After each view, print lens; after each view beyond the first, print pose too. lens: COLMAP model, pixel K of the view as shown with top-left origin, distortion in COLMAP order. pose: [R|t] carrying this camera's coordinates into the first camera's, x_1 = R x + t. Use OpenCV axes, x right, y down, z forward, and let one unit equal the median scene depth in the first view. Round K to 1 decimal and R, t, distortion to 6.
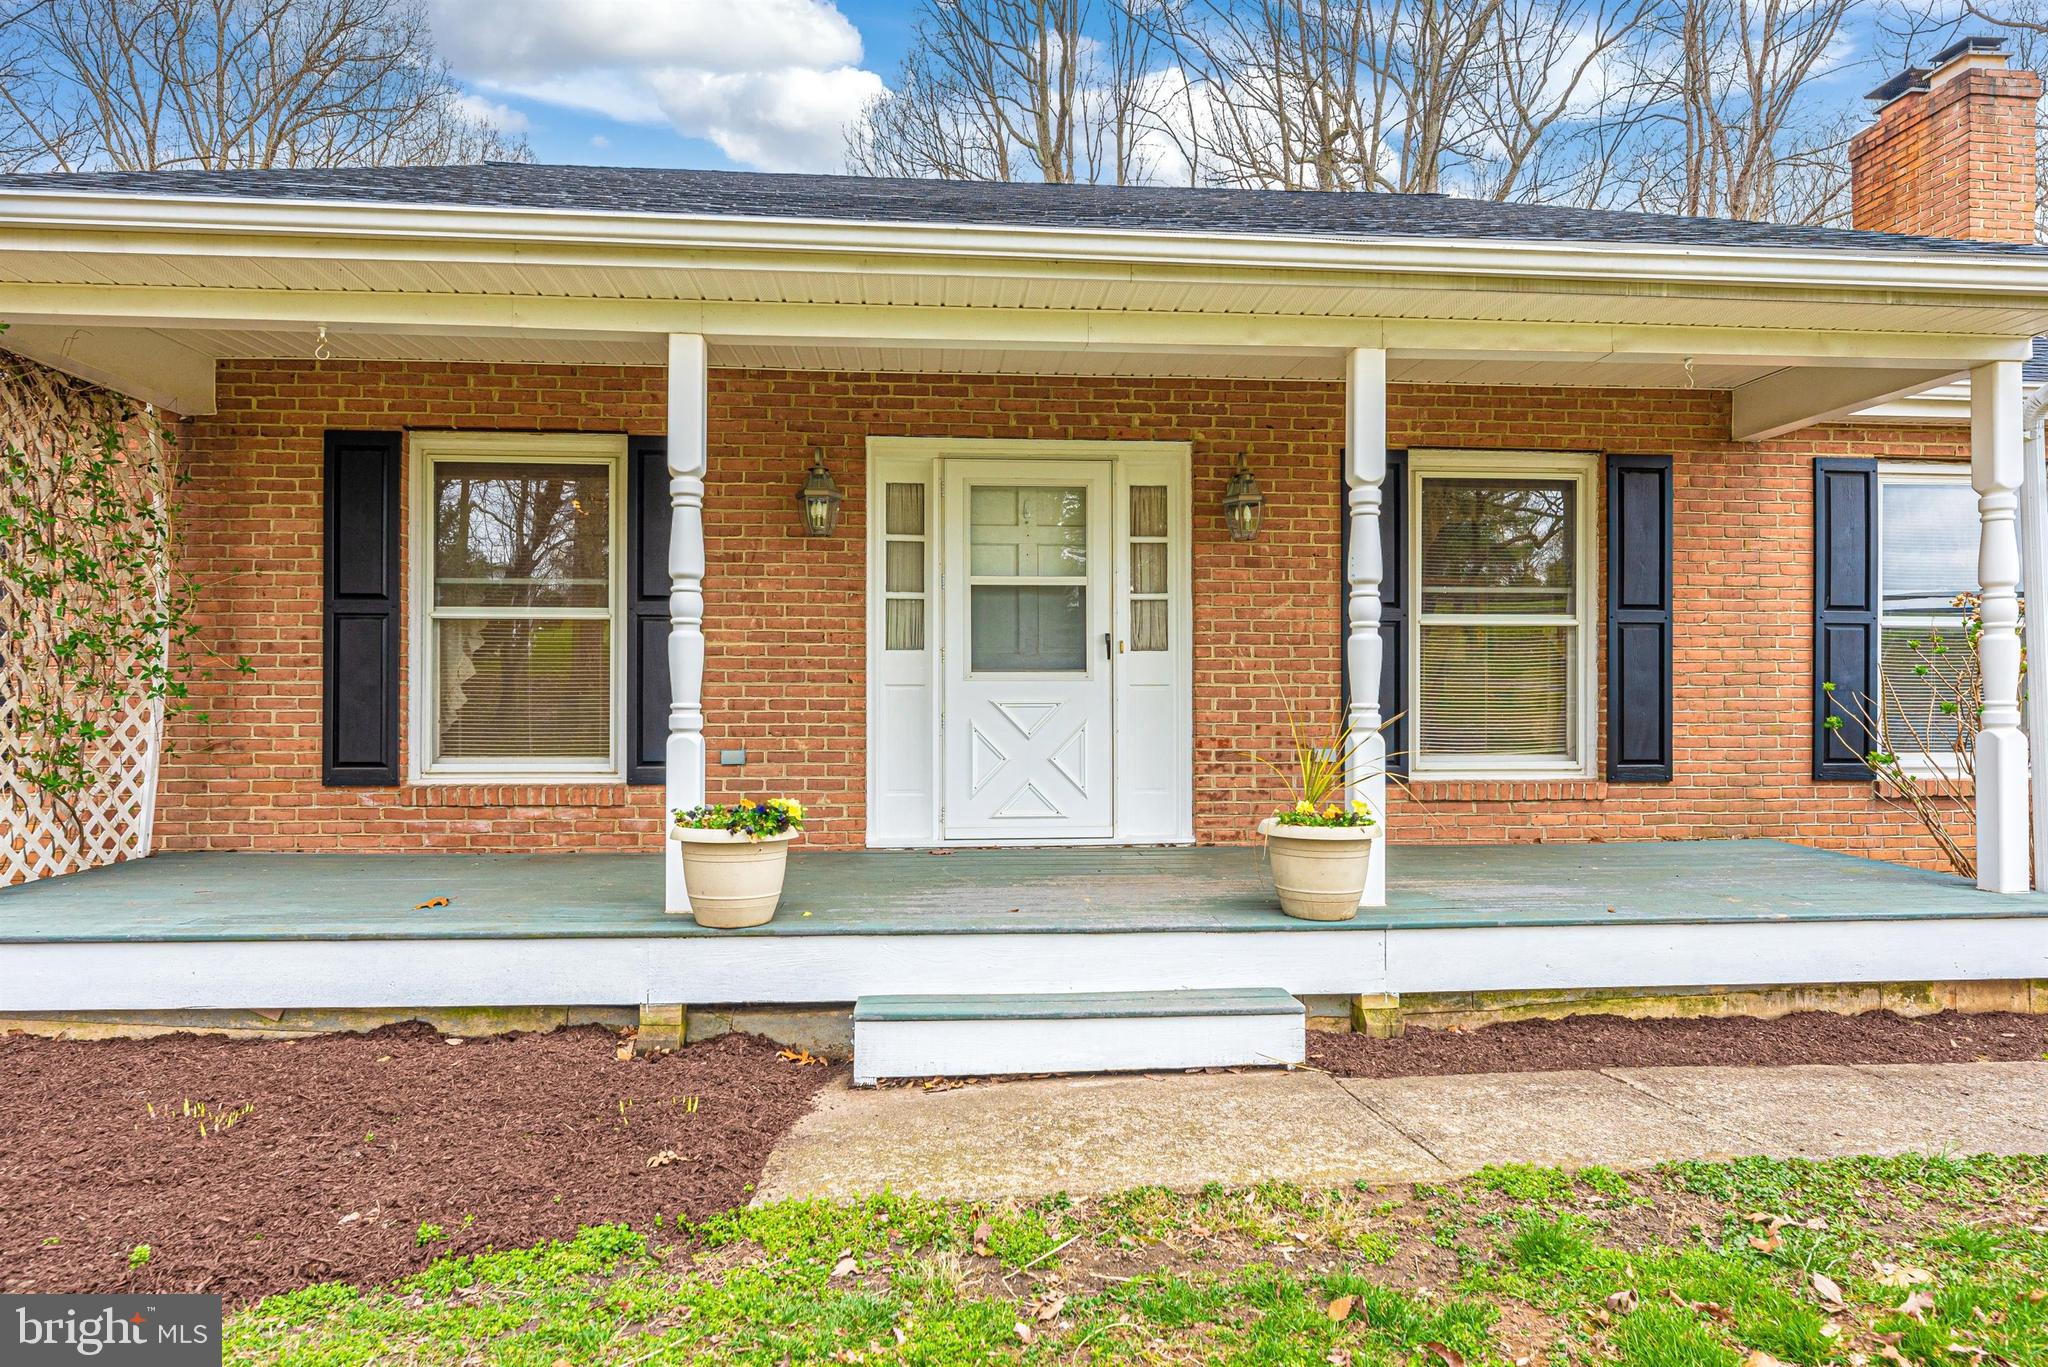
lens RADIAL K [[1132.9, 0, 1024.0], [0, 1132.9, 683.5], [0, 0, 1]] dist [-0.000184, 0.000262]
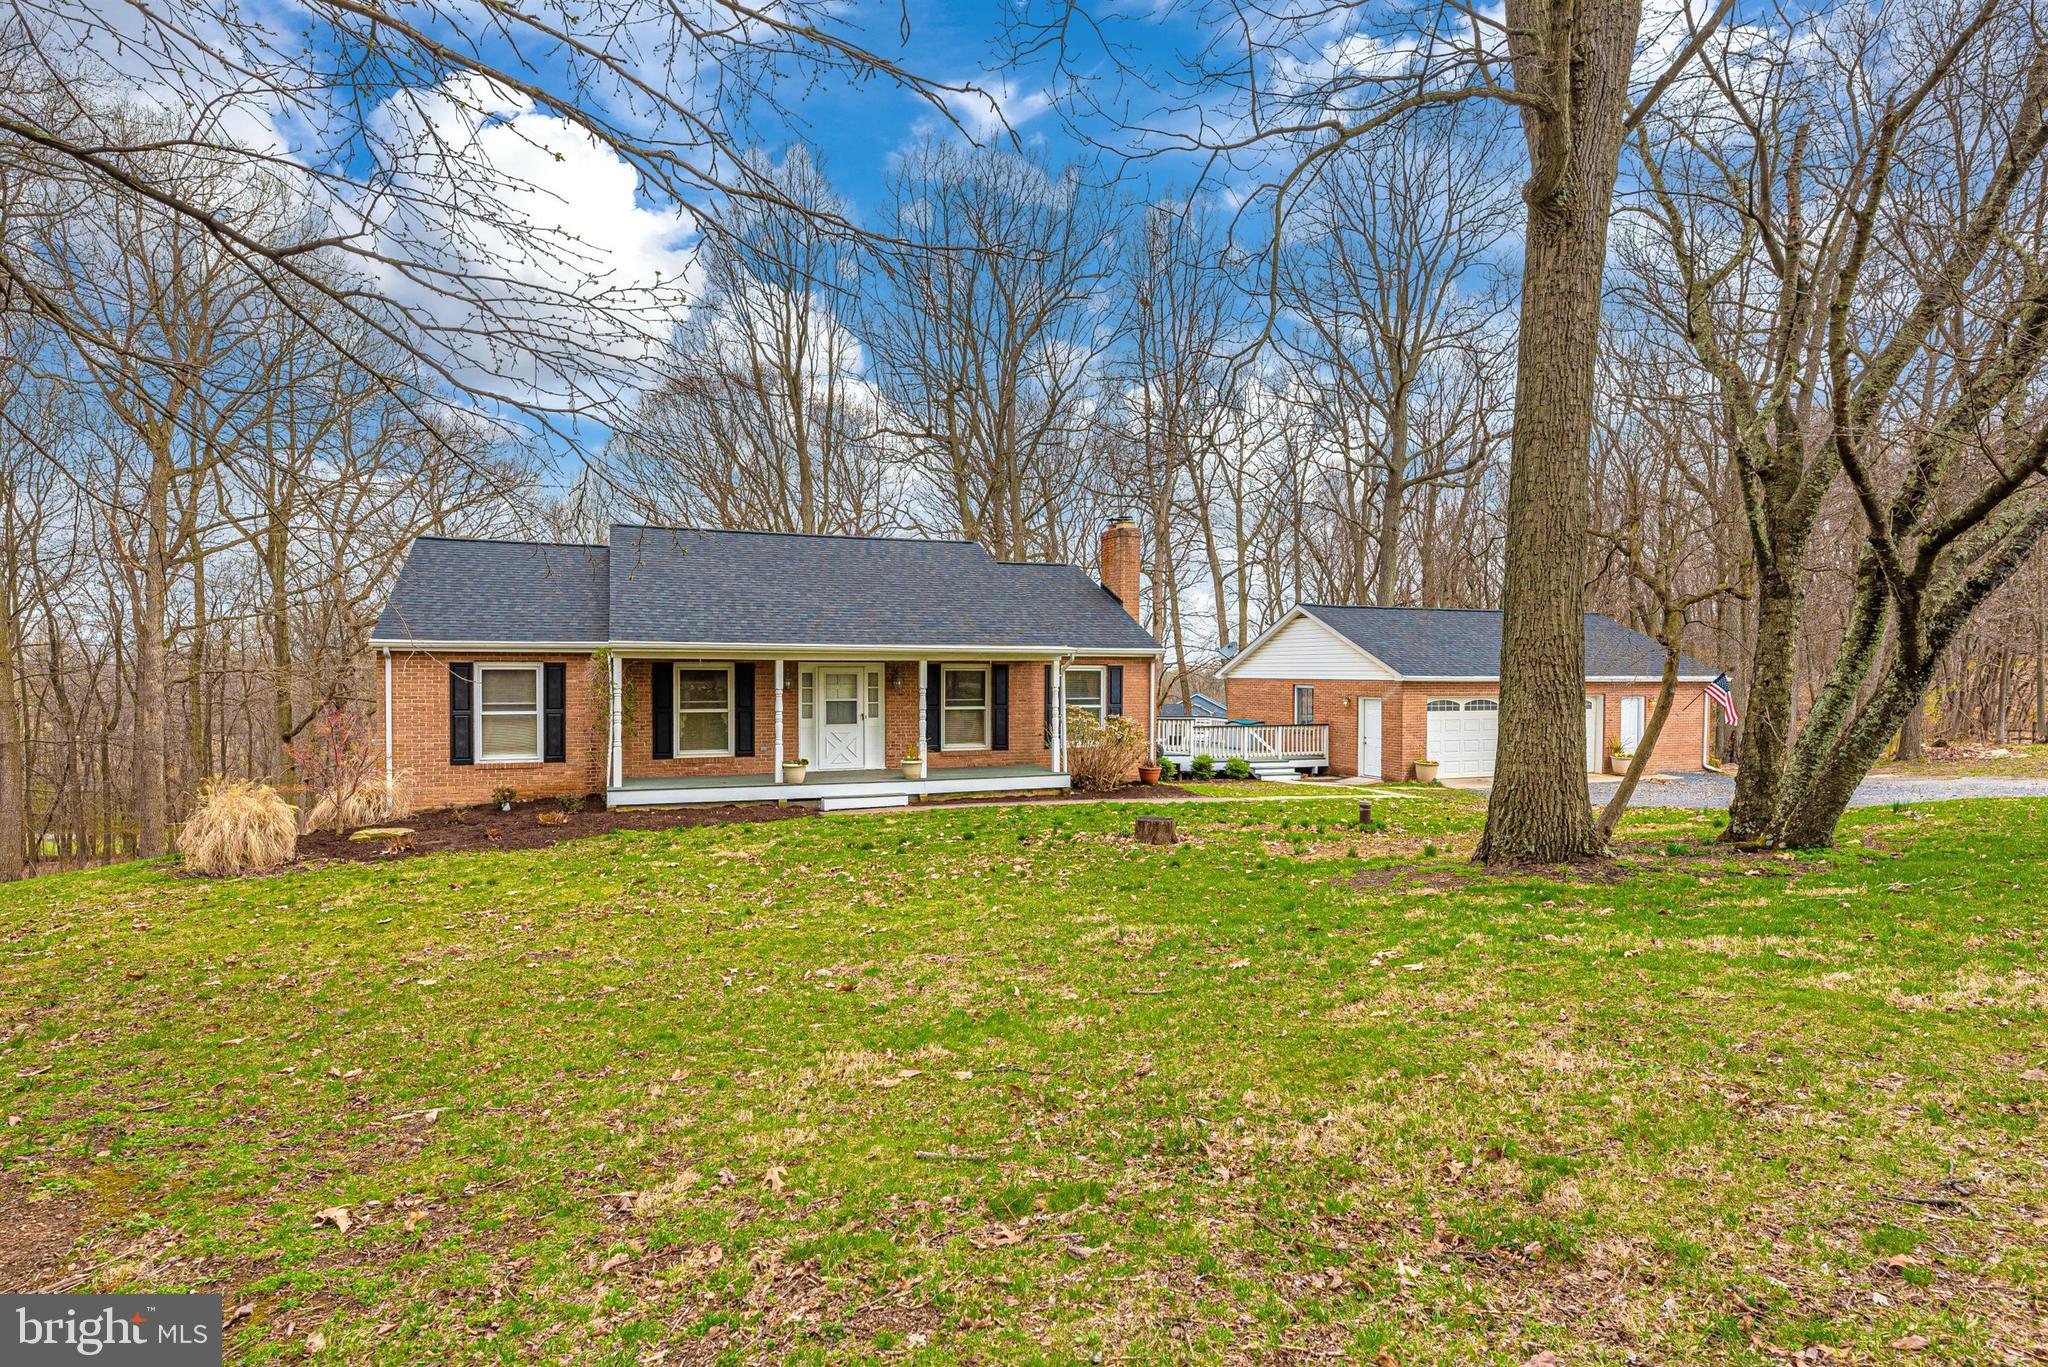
lens RADIAL K [[1132.9, 0, 1024.0], [0, 1132.9, 683.5], [0, 0, 1]] dist [-0.000184, 0.000262]
pose [[0.958829, -0.005151, 0.283939, -0.480517], [-0.002993, 0.999597, 0.028239, -0.252261], [-0.283970, -0.027926, 0.958426, -2.757306]]
